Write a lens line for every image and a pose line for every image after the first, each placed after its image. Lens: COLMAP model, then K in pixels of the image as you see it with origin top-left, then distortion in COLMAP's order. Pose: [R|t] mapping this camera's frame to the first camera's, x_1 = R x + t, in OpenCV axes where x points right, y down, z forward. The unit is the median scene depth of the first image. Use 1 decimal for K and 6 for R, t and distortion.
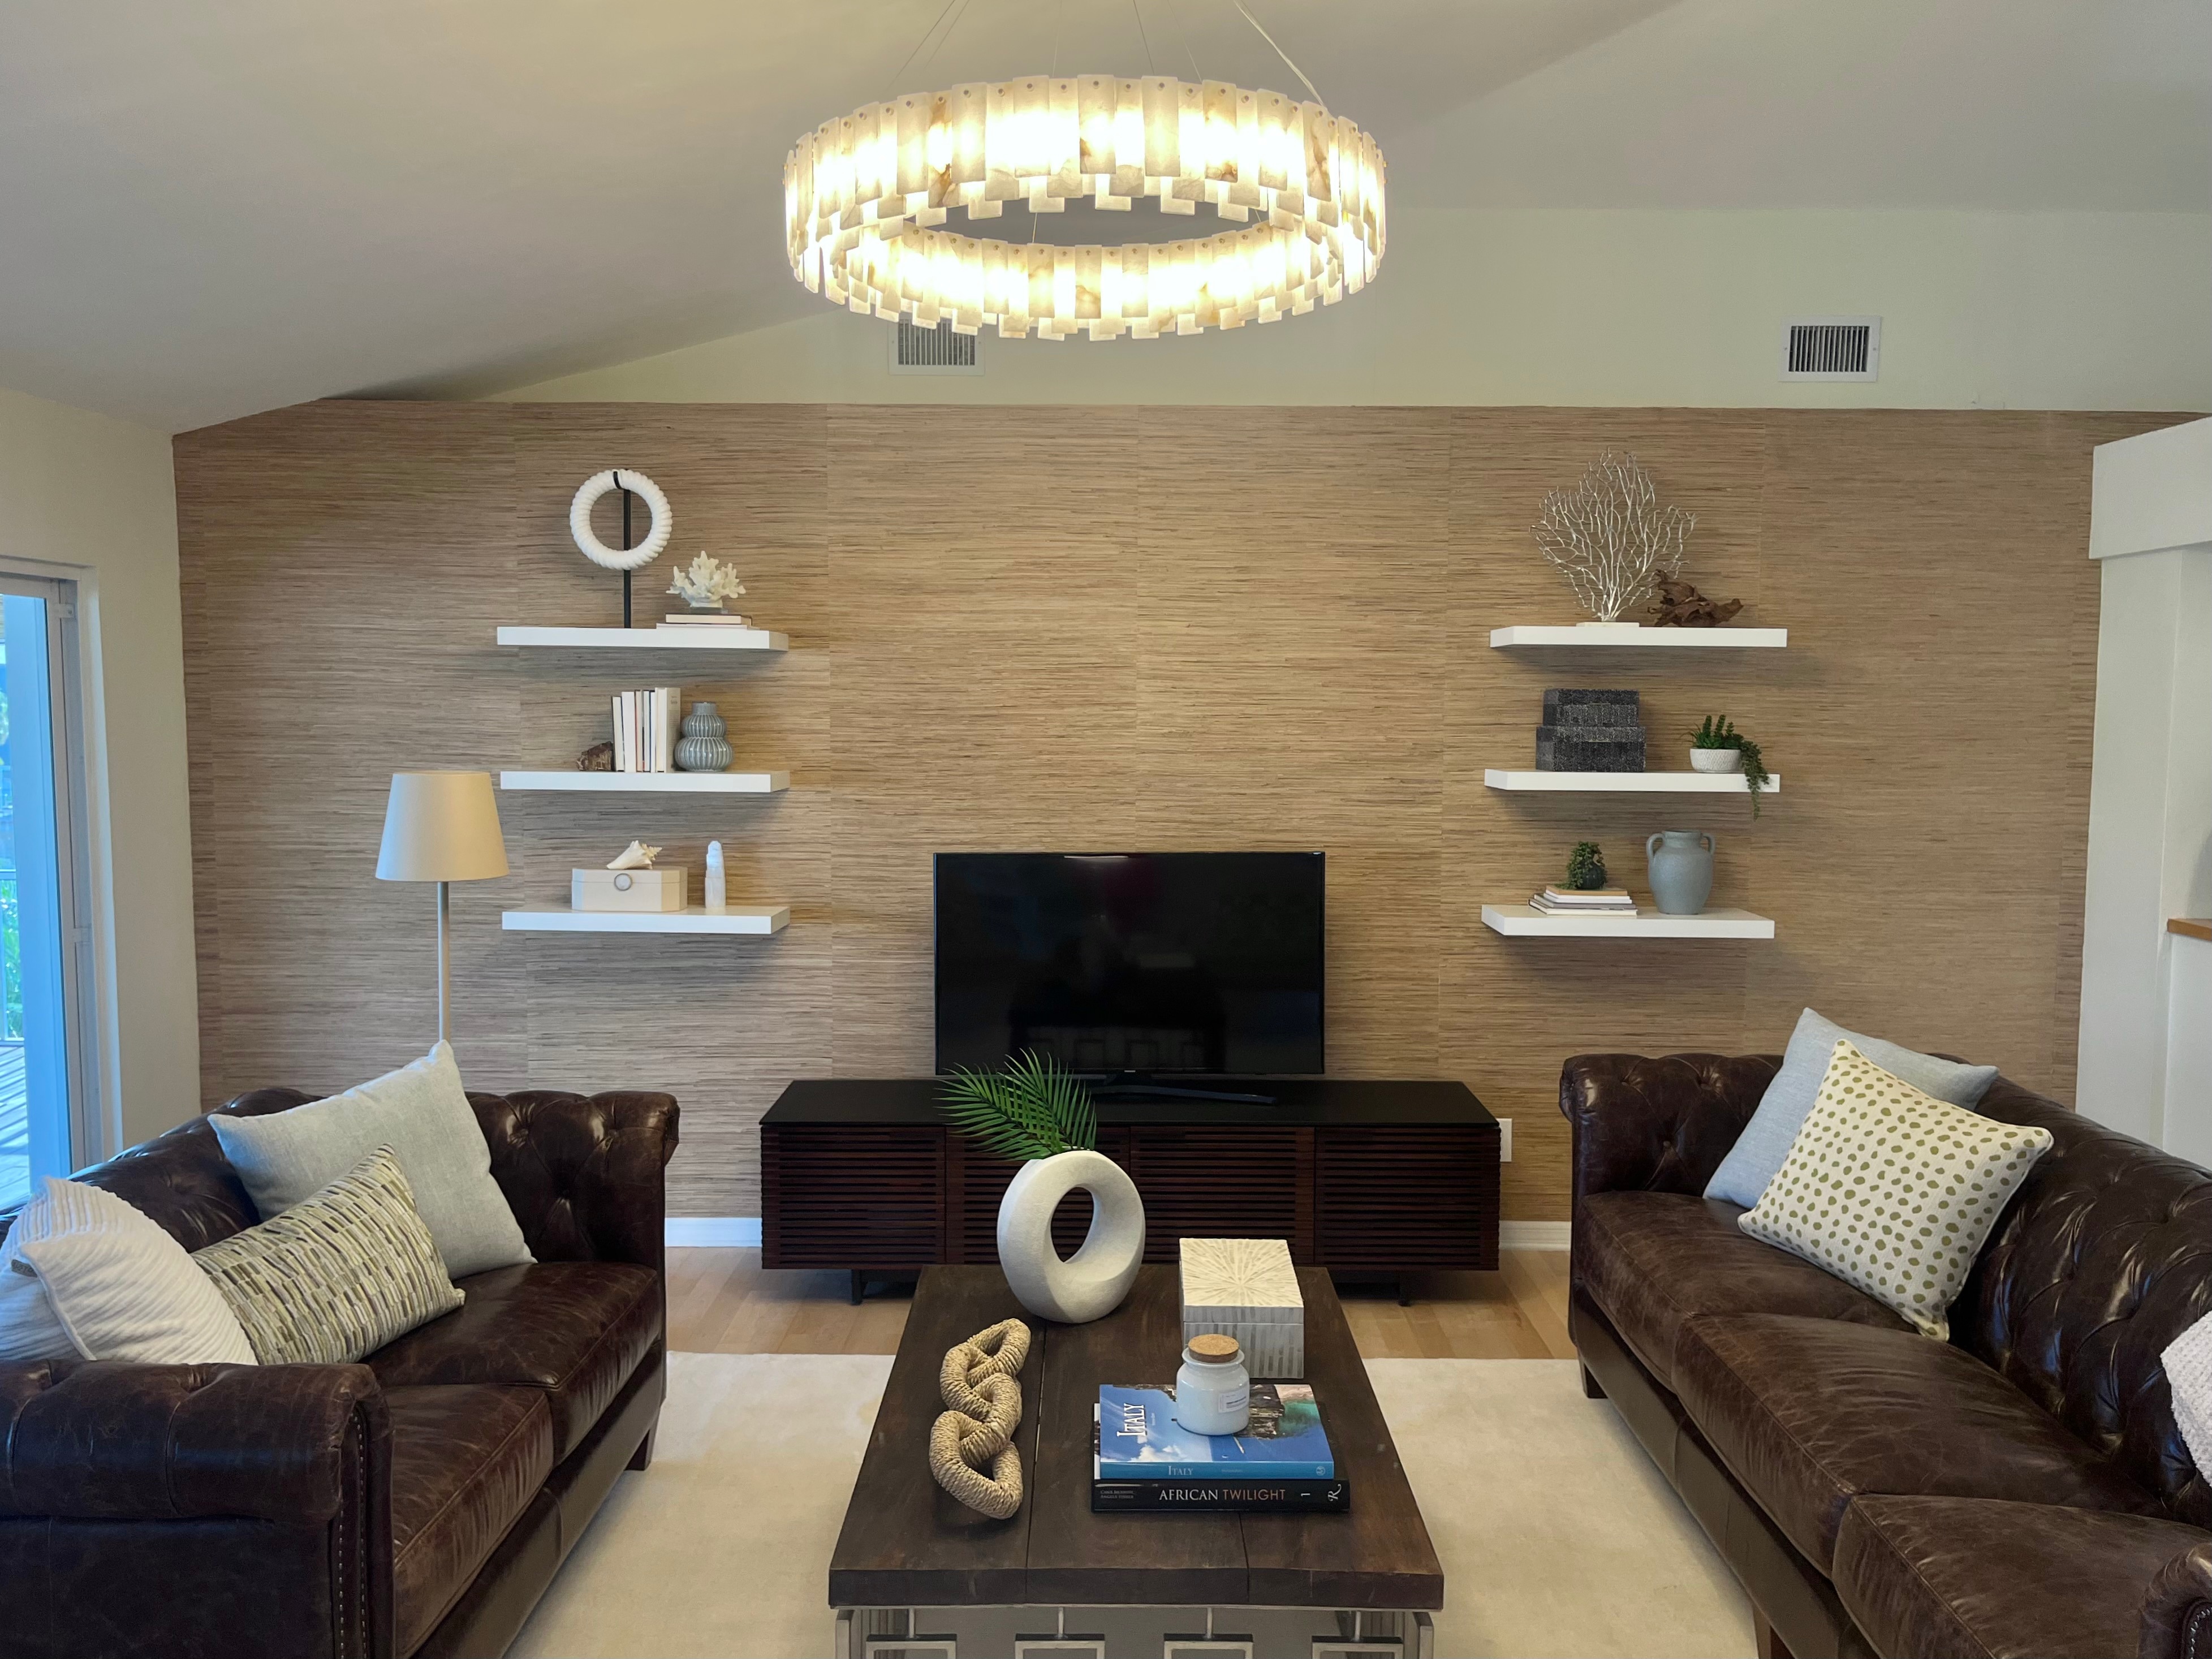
lens RADIAL K [[1767.1, 0, 1110.9], [0, 1767.1, 830.7], [0, 0, 1]] dist [0.045643, -0.058536]
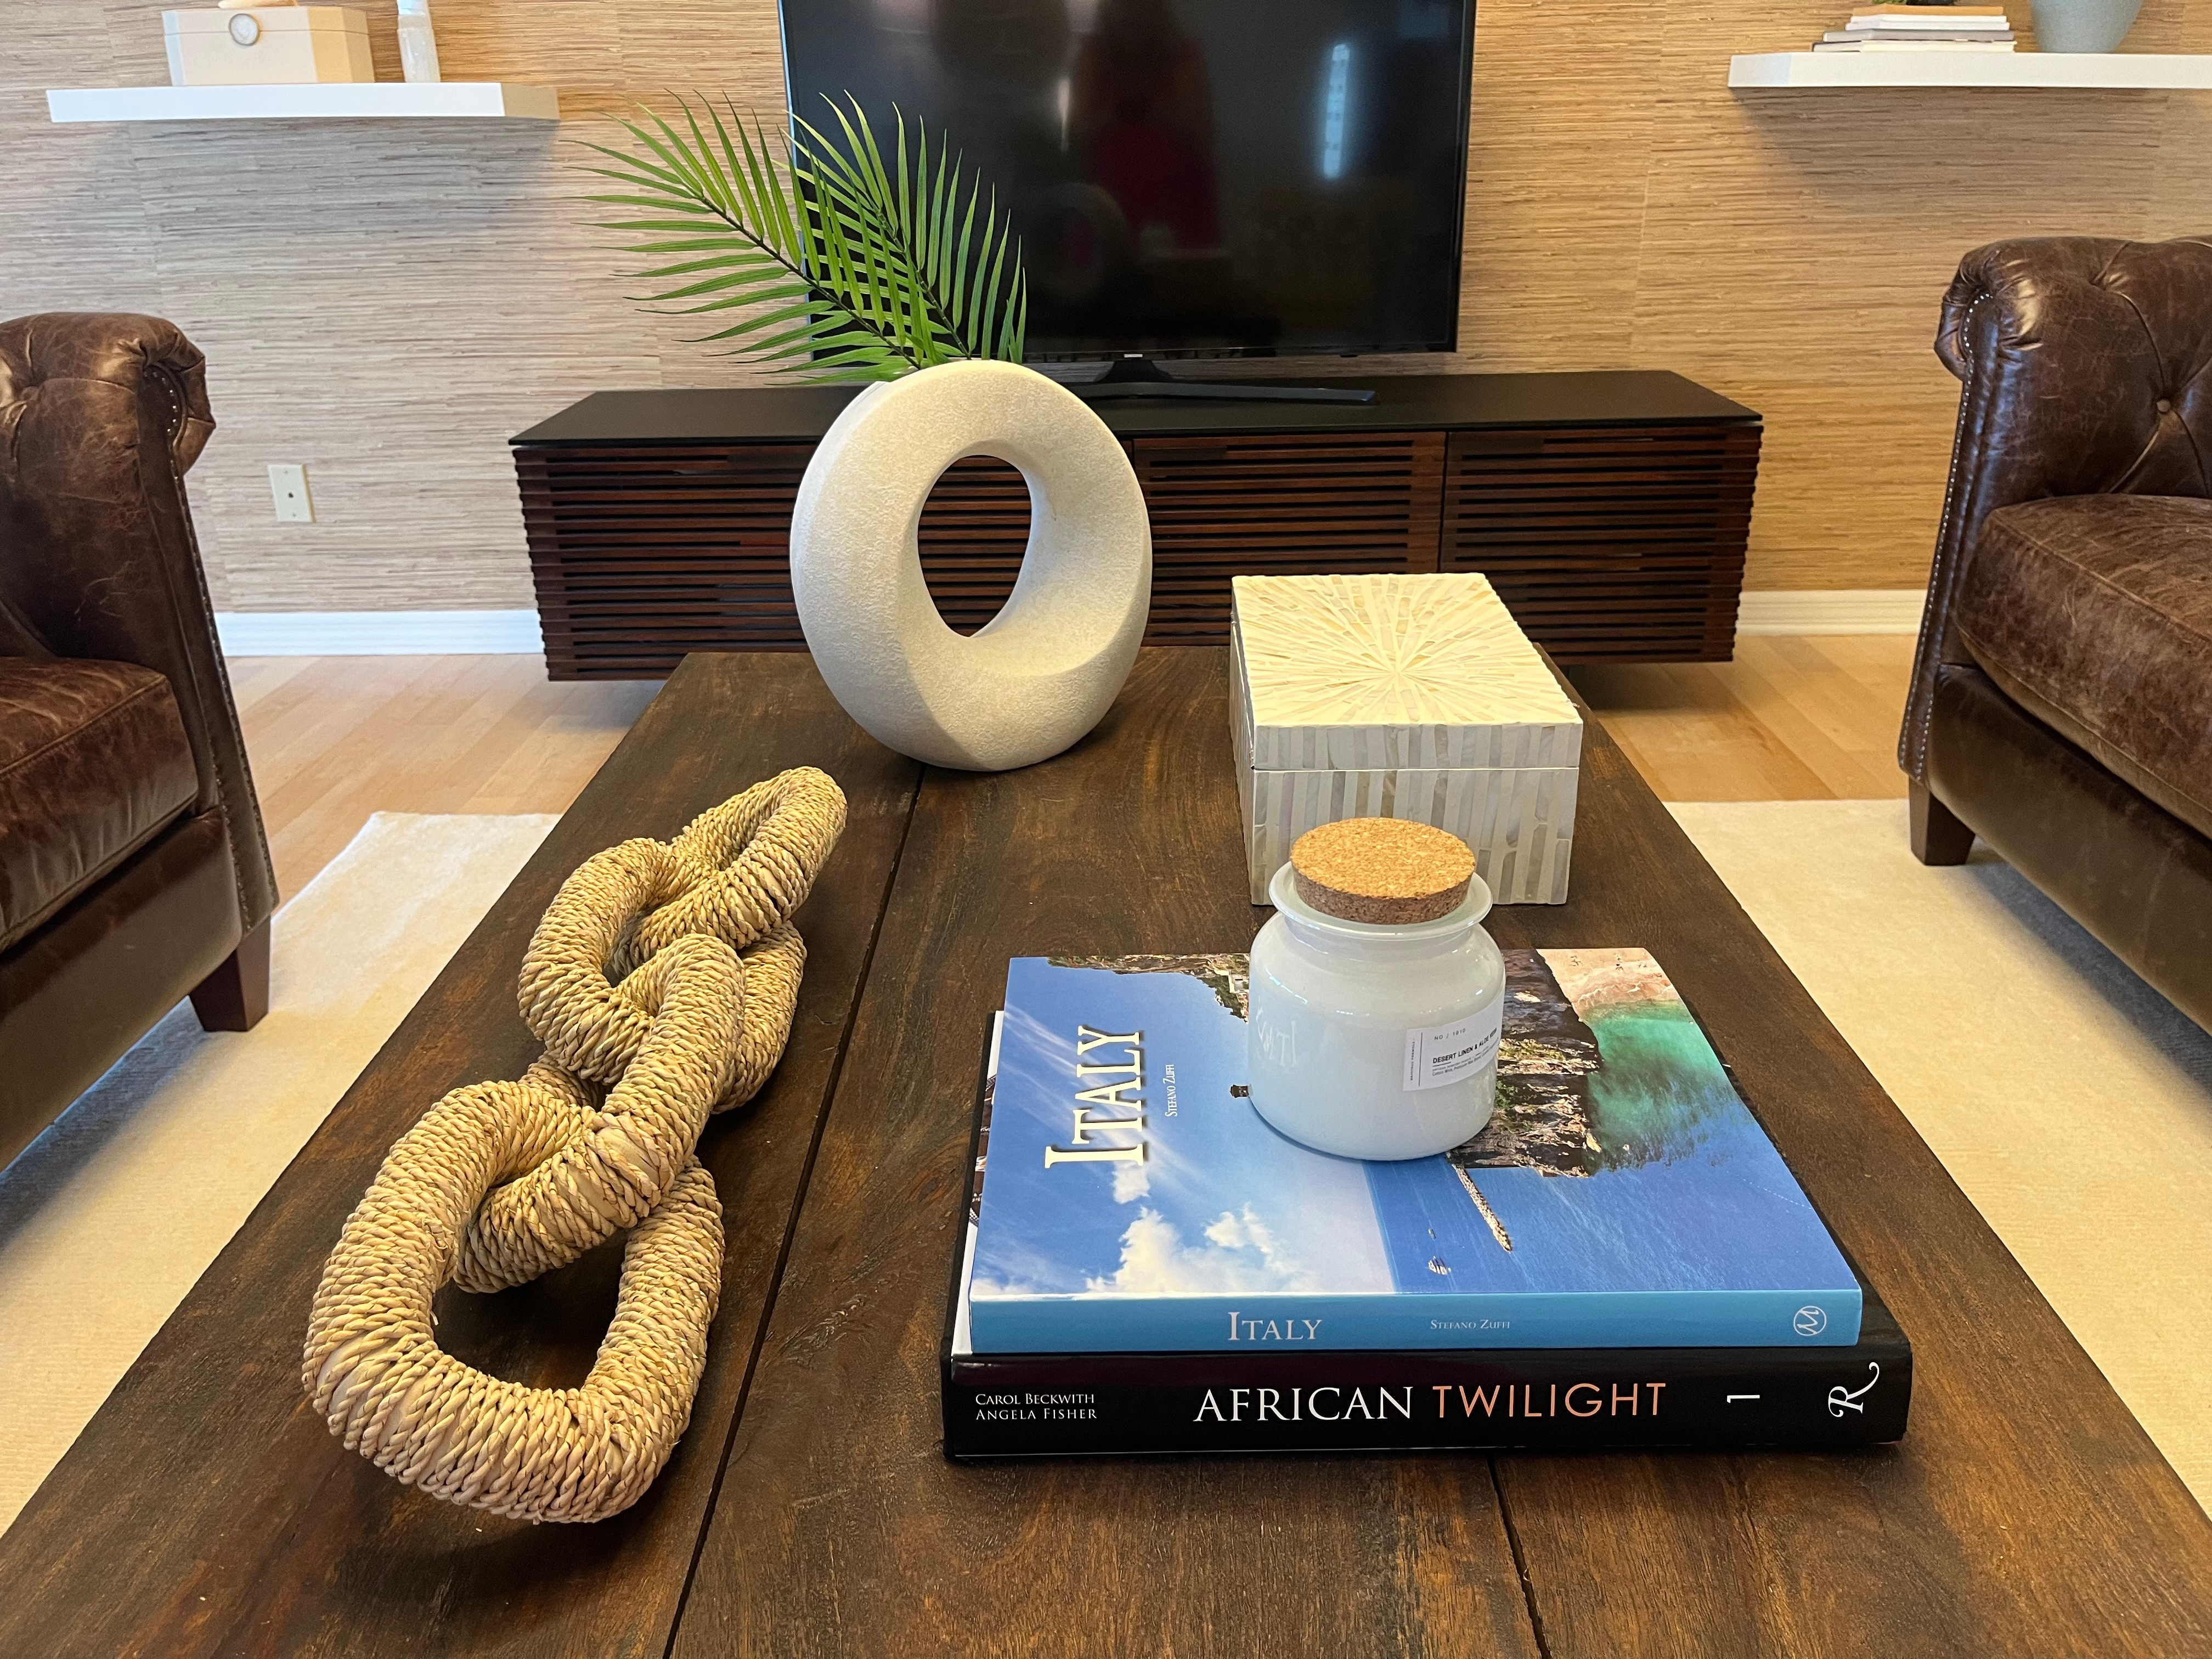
lens RADIAL K [[1713.4, 0, 1106.5], [0, 1713.4, 837.4], [0, 0, 1]] dist [0.052340, -0.068658]
pose [[0.999668, -0.016698, -0.019623, 0.009997], [0.022083, 0.947642, 0.318571, 0.101672], [0.013276, -0.318899, 0.947696, 0.378978]]
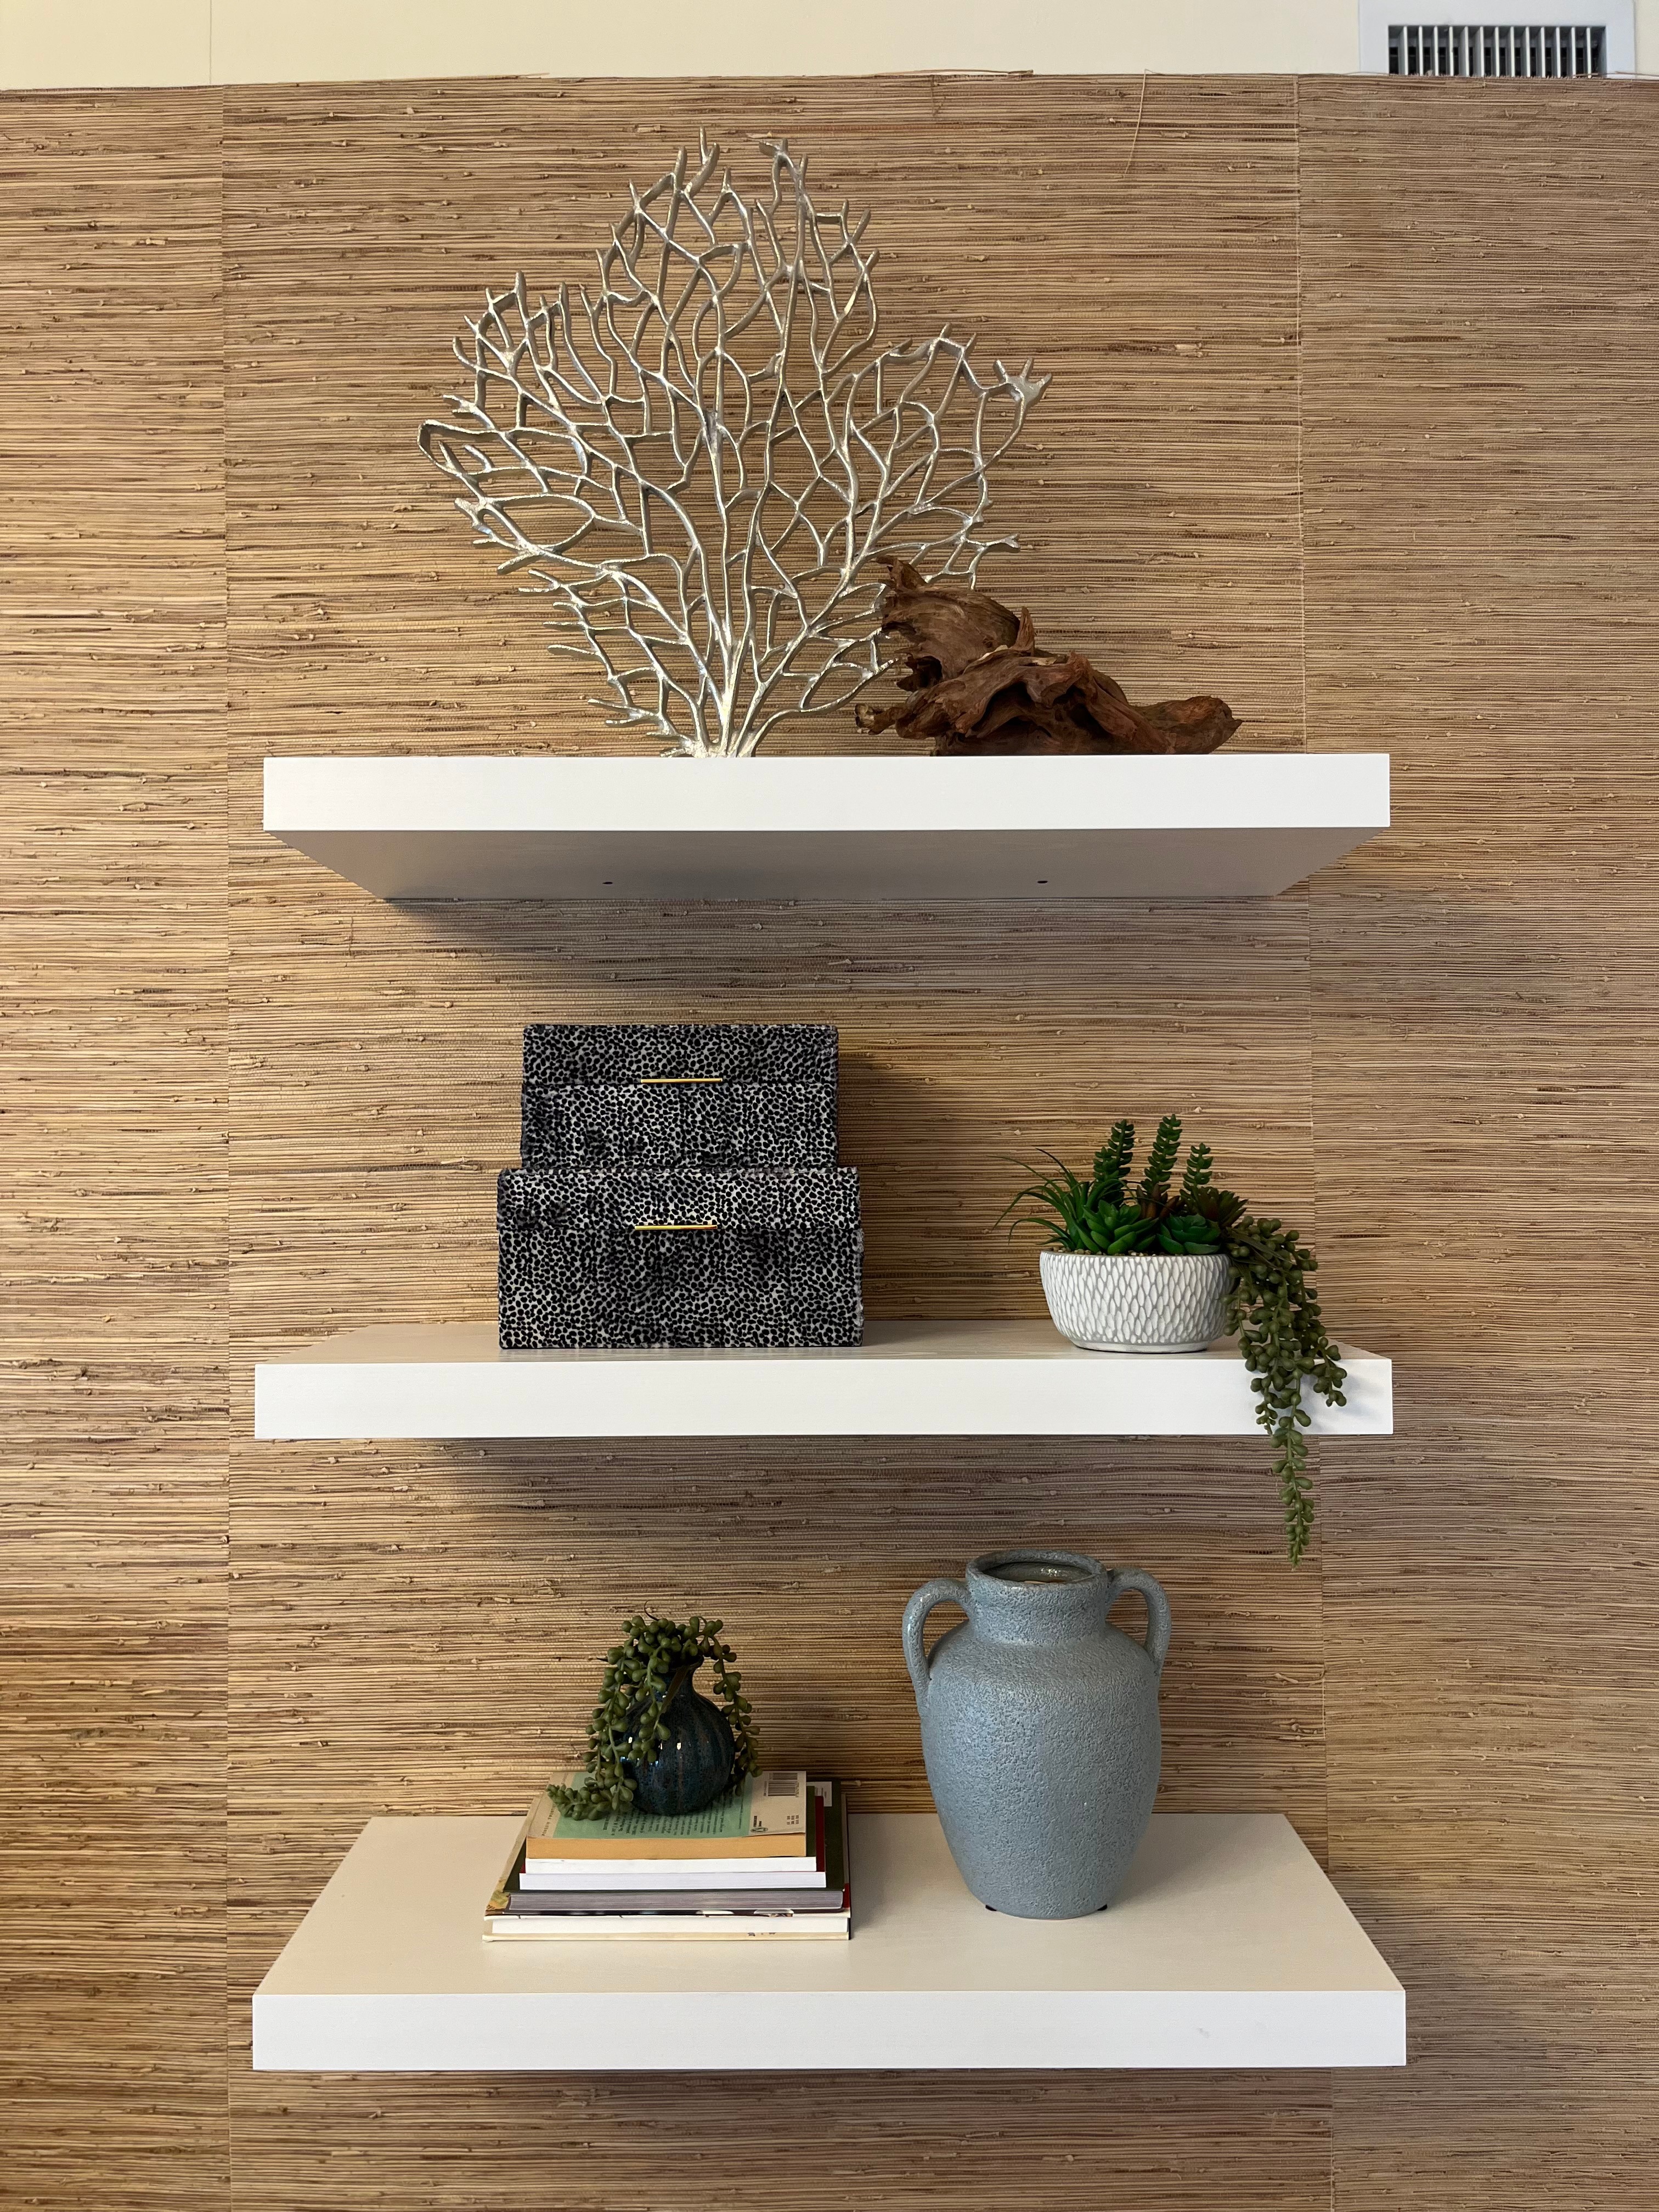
lens RADIAL K [[1713.4, 0, 827.5], [0, 1713.4, 1102.6], [0, 0, 1]] dist [0.052340, -0.068658]
pose [[0.999868, -0.015474, -0.005033, 0.289611], [0.014863, 0.994406, -0.104573, -0.040944], [0.006623, 0.104485, 0.994504, 0.733491]]
